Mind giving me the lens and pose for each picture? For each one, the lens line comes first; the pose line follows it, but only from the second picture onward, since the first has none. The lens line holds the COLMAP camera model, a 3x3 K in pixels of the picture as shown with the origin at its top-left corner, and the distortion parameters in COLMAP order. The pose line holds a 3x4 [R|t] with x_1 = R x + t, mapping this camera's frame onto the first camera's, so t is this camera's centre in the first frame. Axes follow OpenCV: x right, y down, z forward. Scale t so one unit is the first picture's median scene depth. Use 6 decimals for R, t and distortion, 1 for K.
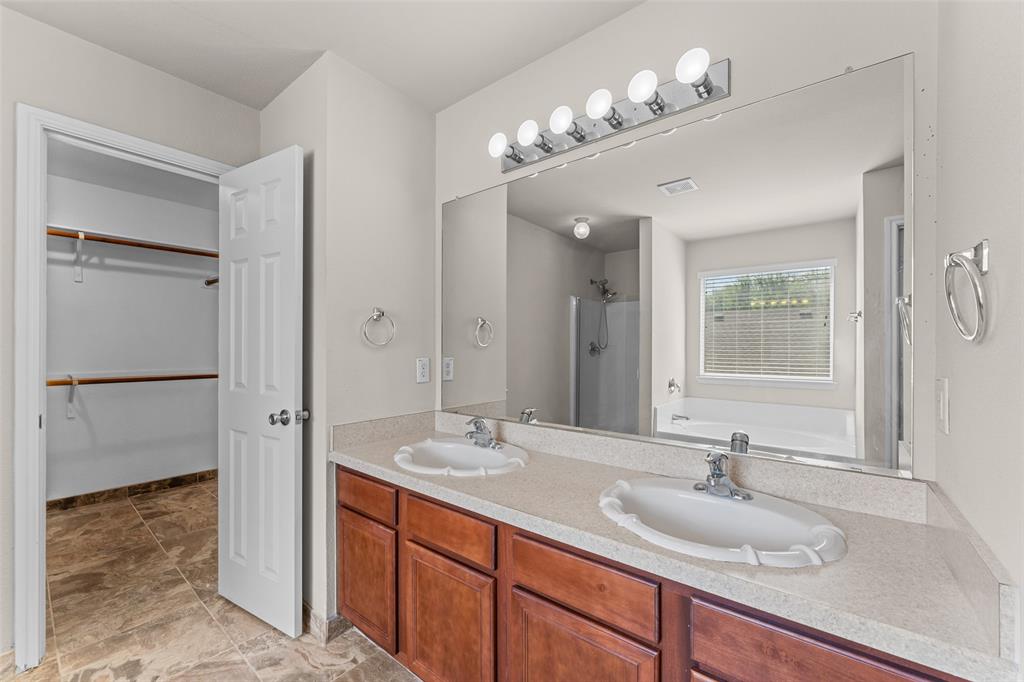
lens RADIAL K [[414.0, 0, 505.9], [0, 414.0, 351.0], [0, 0, 1]] dist [0.001275, -0.000147]
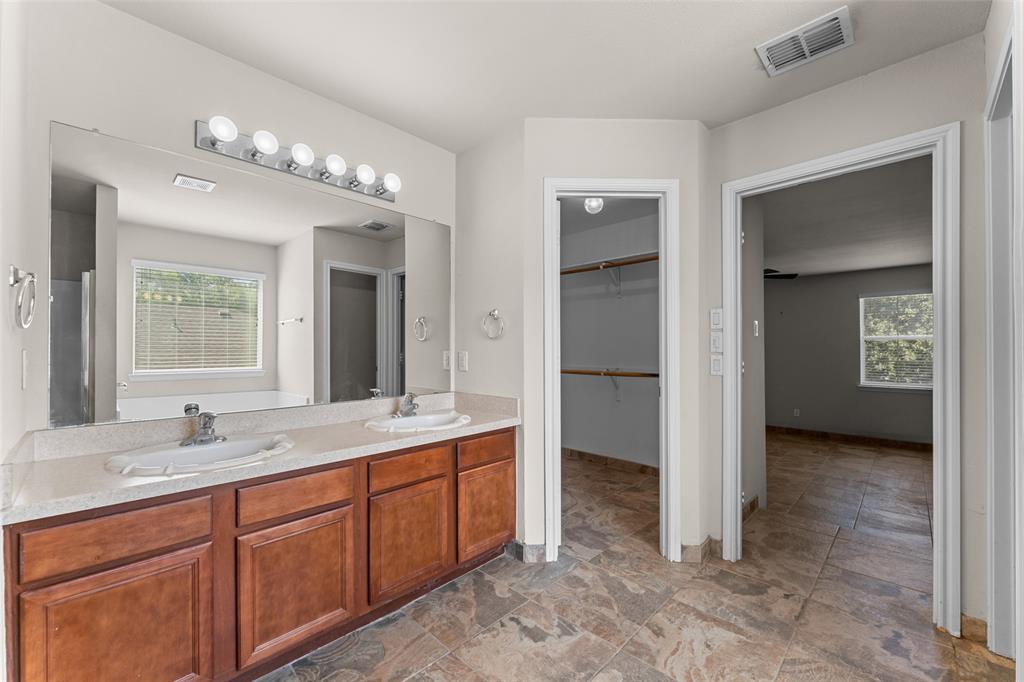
lens RADIAL K [[414.0, 0, 504.2], [0, 414.0, 344.5], [0, 0, 1]] dist [0.001275, -0.000147]
pose [[0.097262, 0.001582, 0.995258, -1.205322], [0.005523, 0.999982, -0.002129, 0.022735], [-0.995243, 0.005704, 0.097252, 0.319663]]
